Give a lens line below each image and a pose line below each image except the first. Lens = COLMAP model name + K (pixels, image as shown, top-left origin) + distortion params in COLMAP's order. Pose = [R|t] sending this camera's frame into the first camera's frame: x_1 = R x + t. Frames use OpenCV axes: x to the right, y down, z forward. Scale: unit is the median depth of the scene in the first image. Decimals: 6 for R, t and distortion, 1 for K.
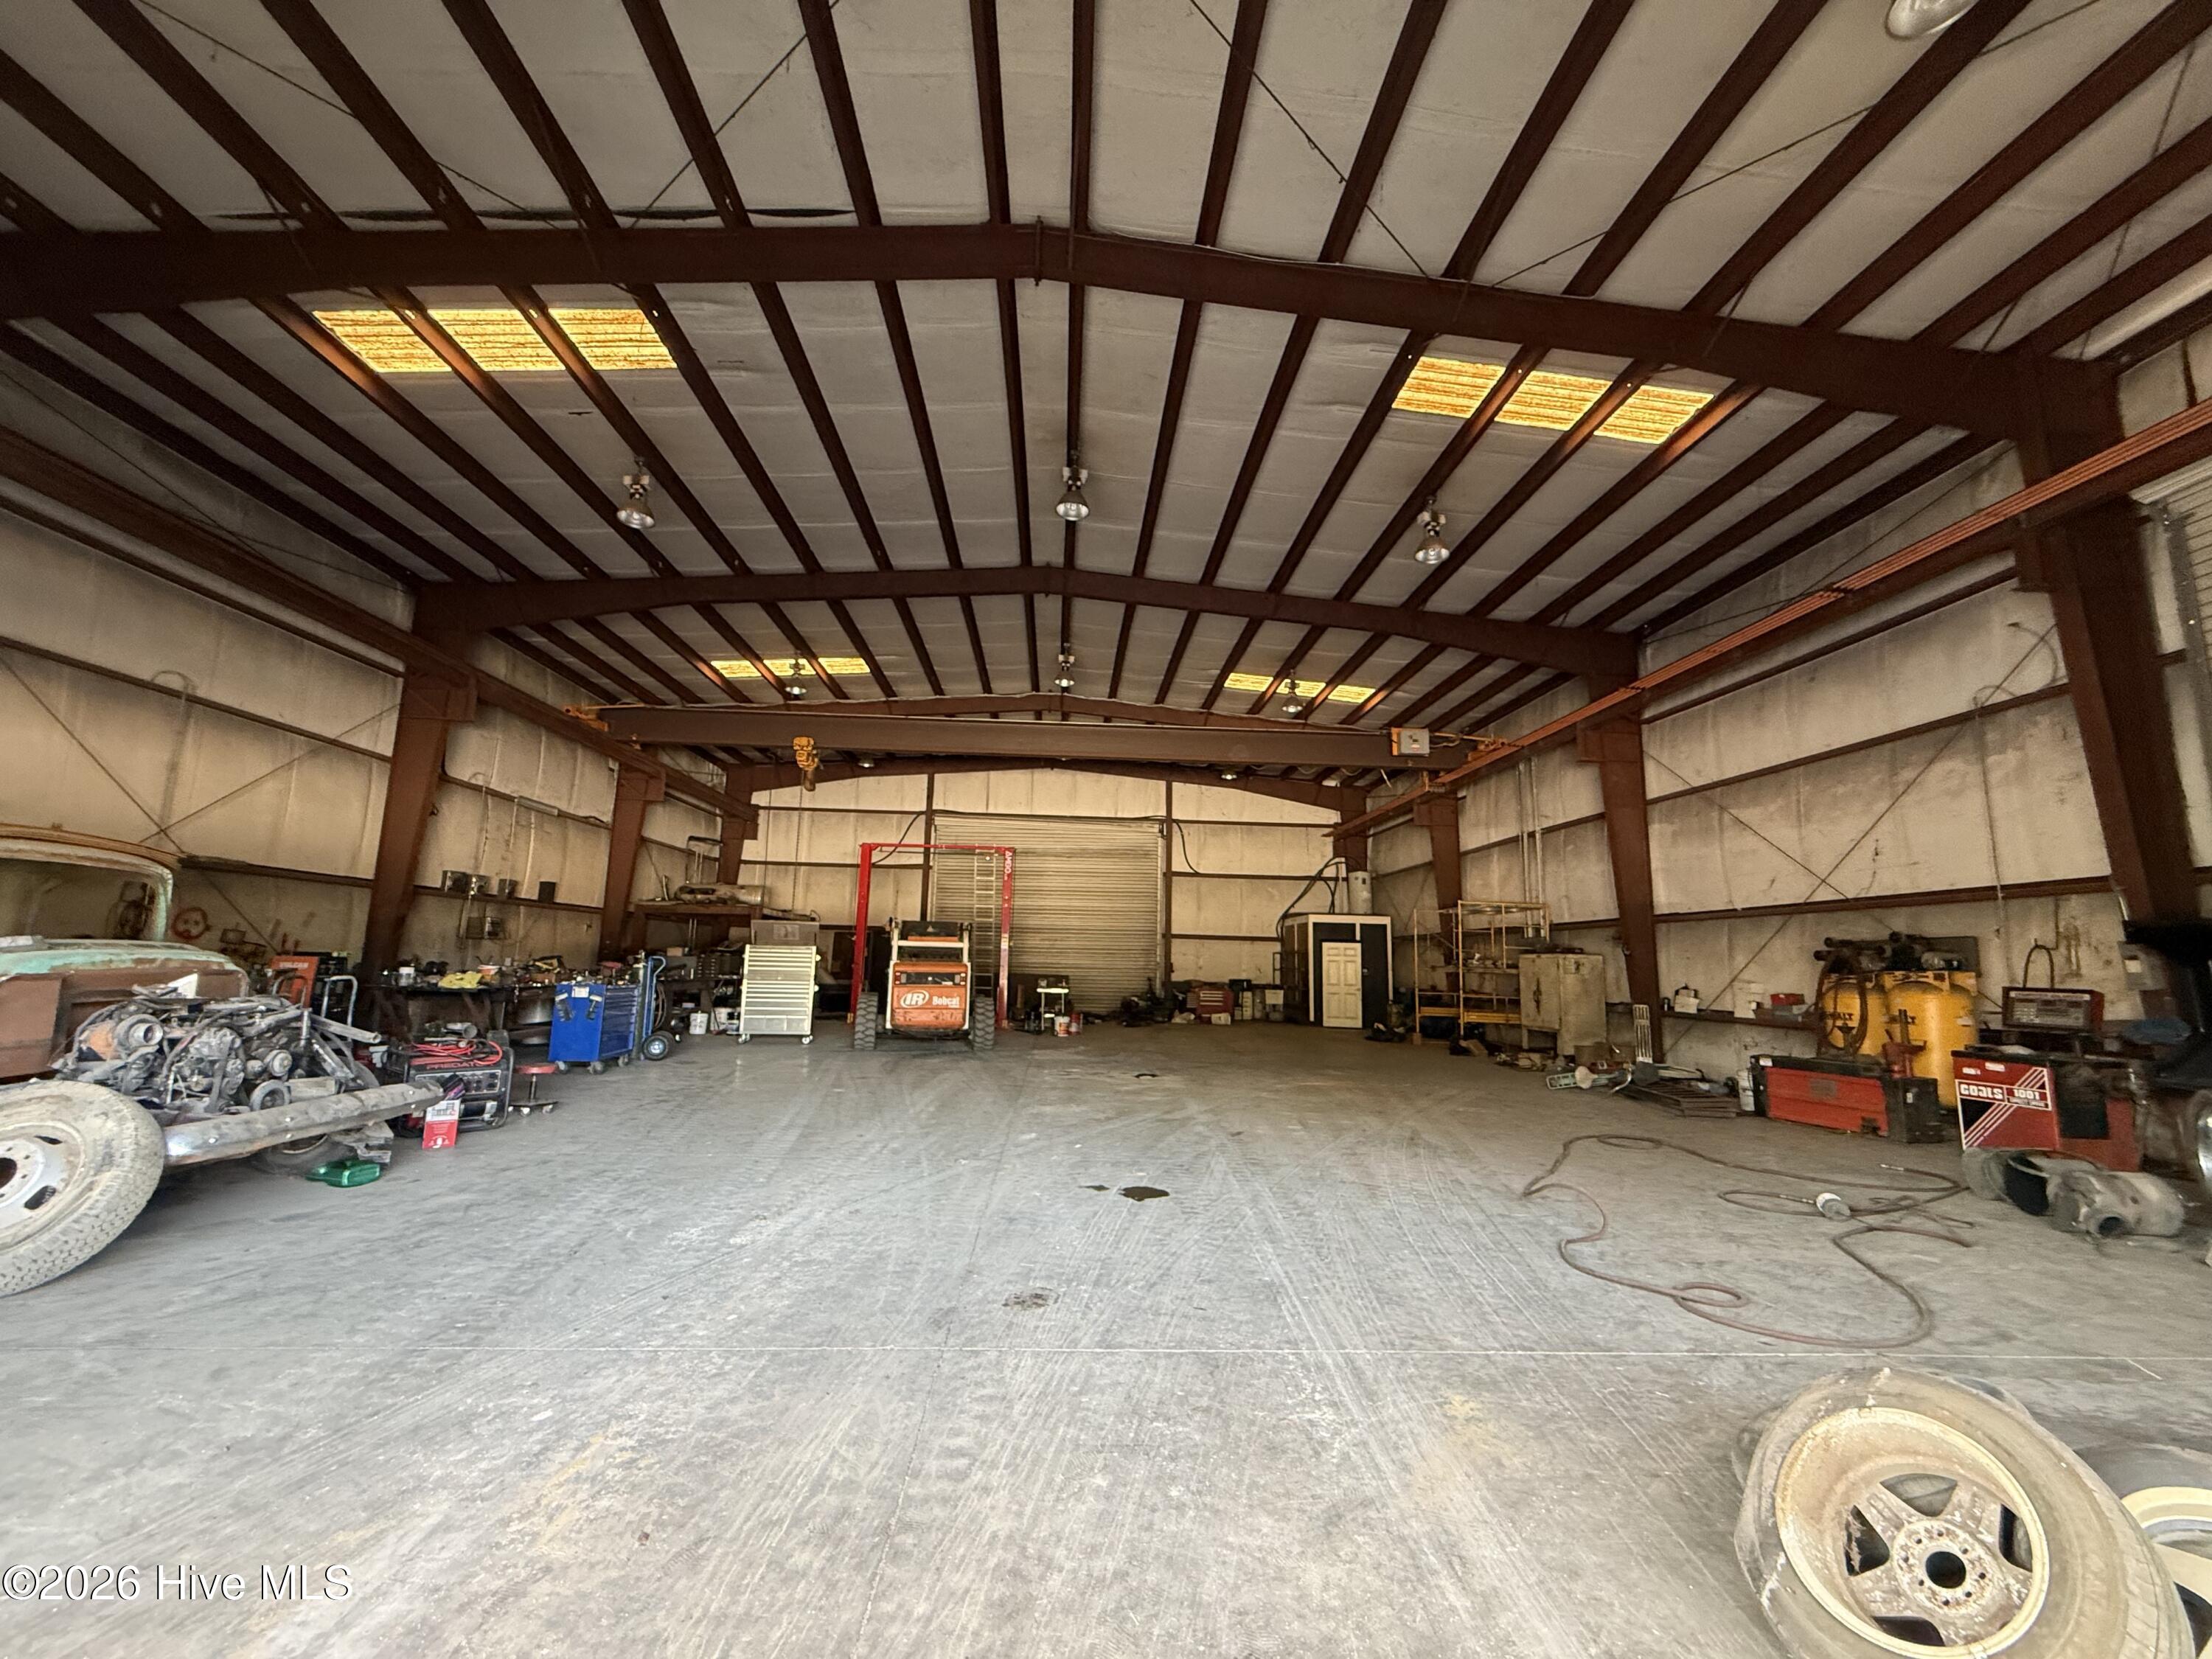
lens RADIAL K [[887.7, 0, 1106.0], [0, 887.7, 829.5], [0, 0, 1]] dist [-0.000907, -0.000123]
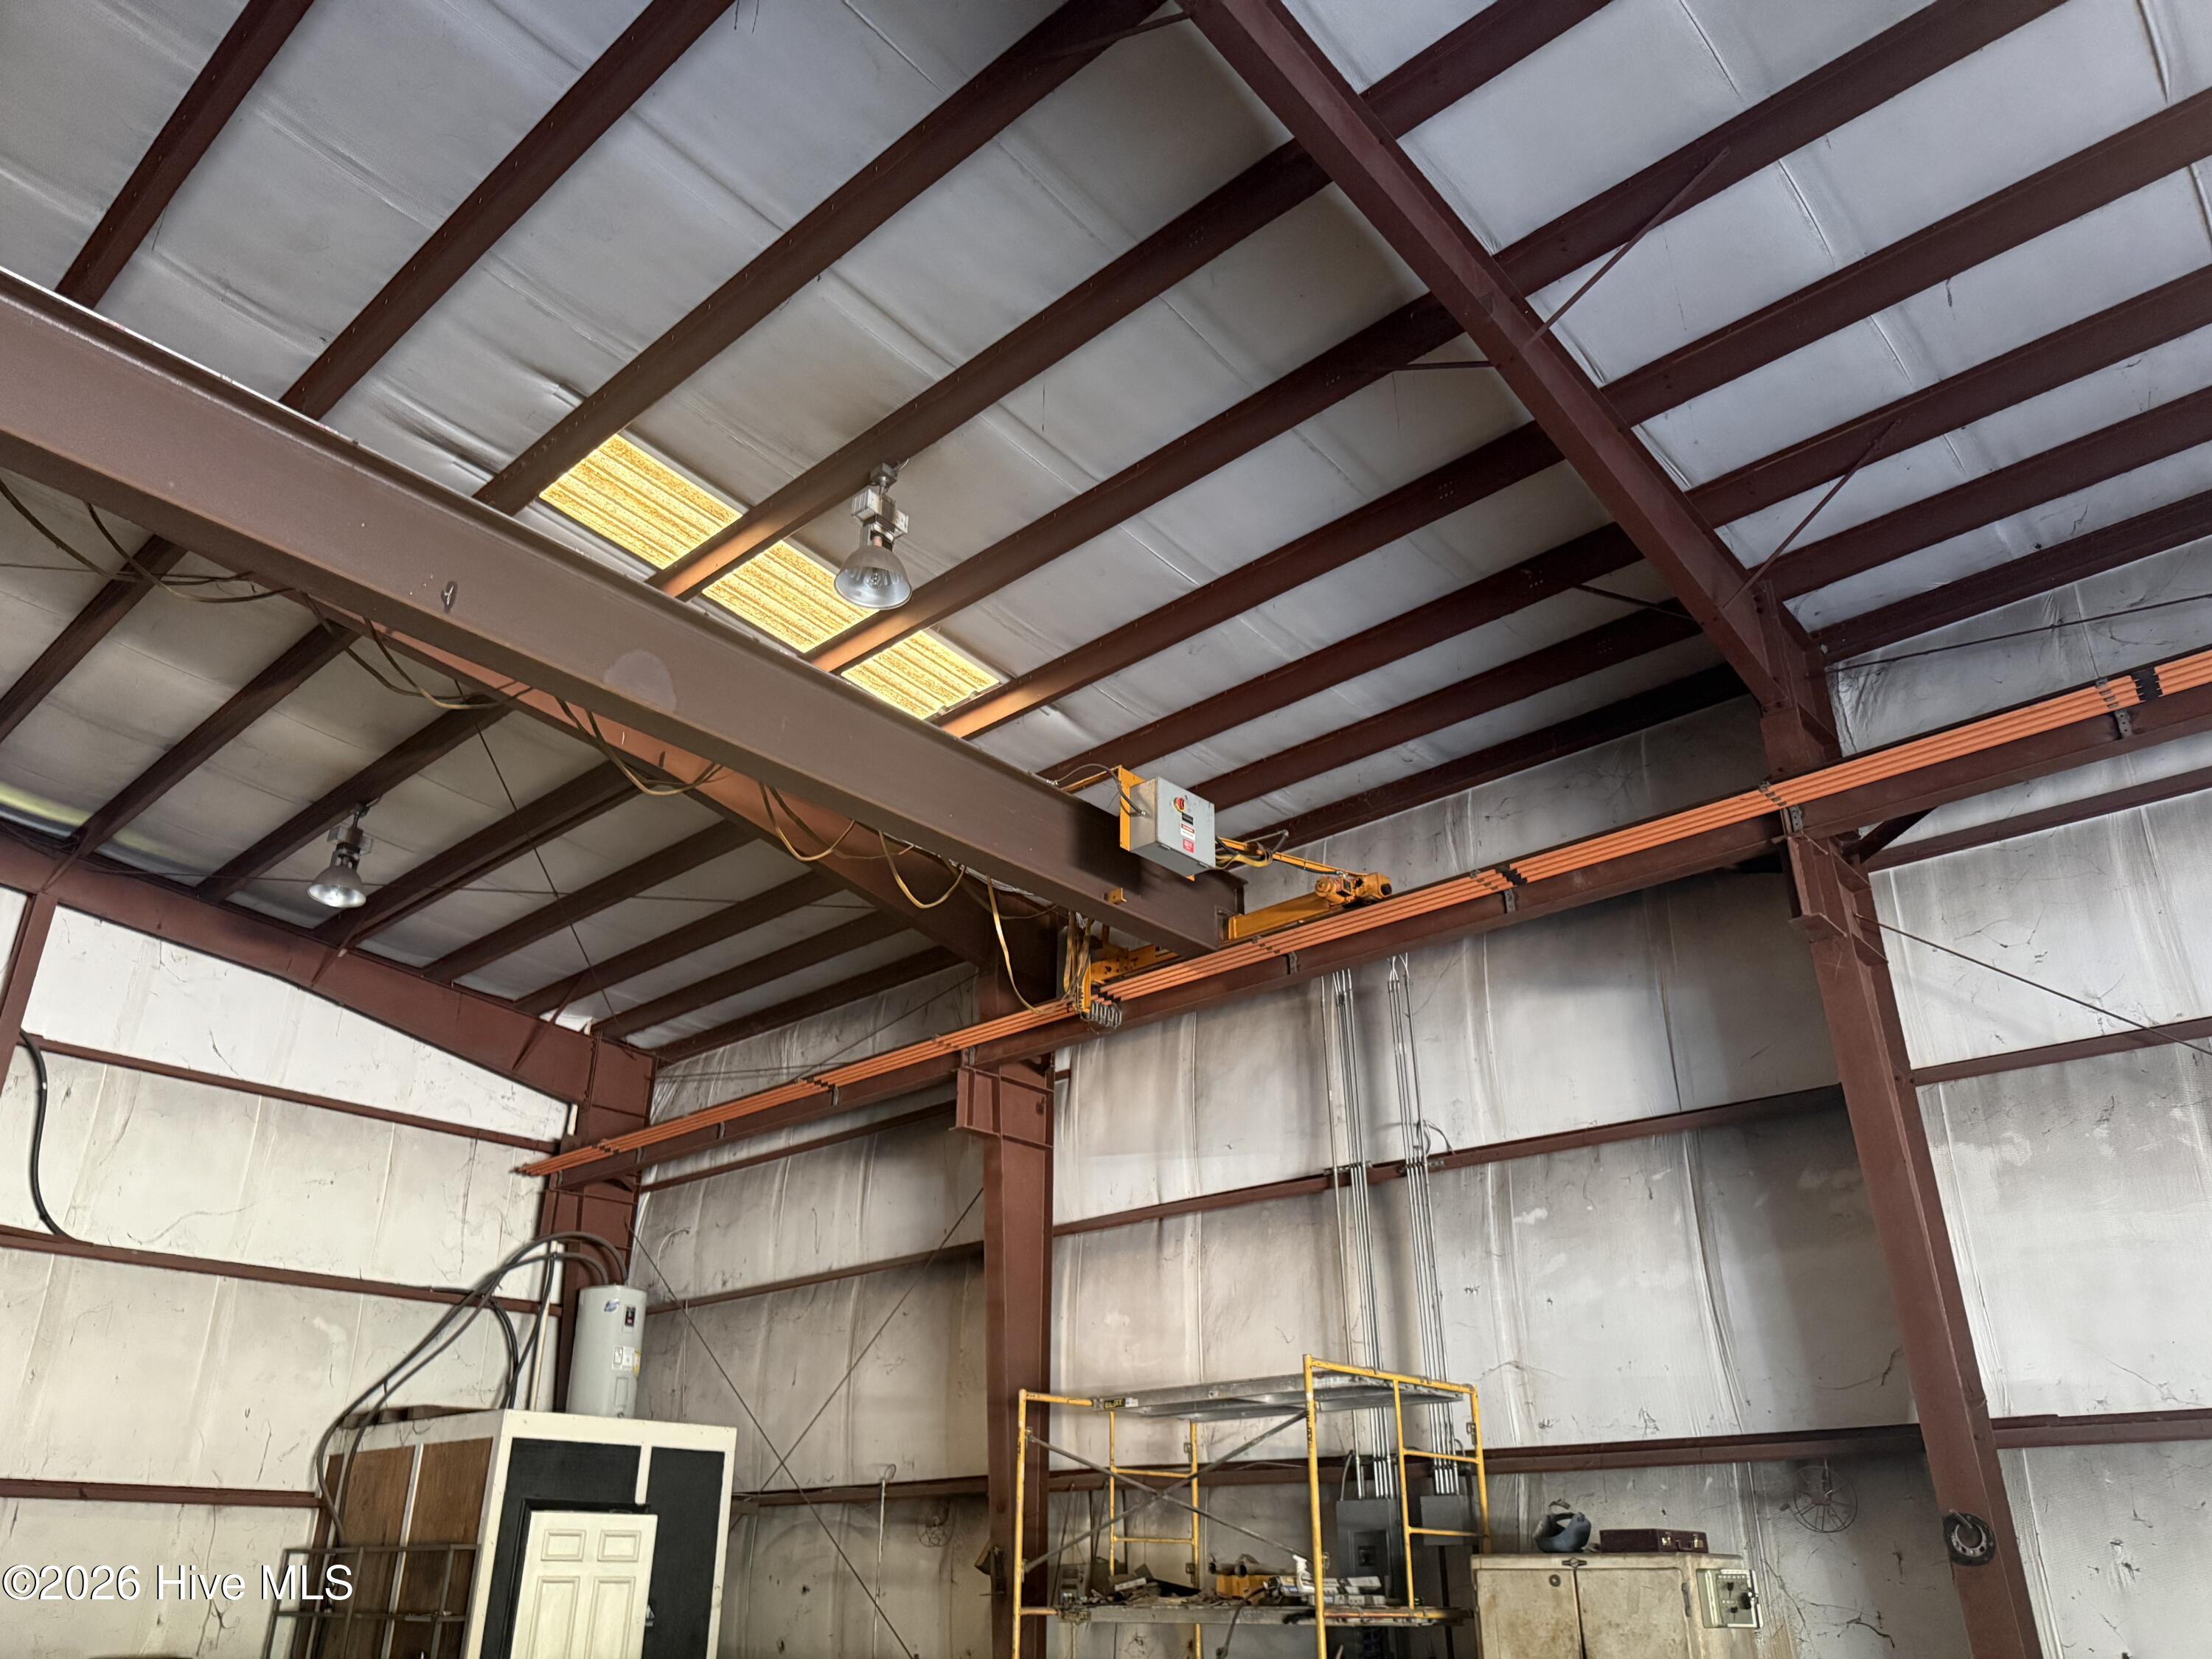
lens RADIAL K [[1568.4, 0, 1110.5], [0, 1568.4, 846.4], [0, 0, 1]] dist [0.176920, -0.167729]
pose [[0.708350, 0.293676, 0.641868, -0.026560], [-0.102748, 0.942554, -0.317859, 0.070872], [-0.698343, 0.159204, 0.697833, 0.454115]]
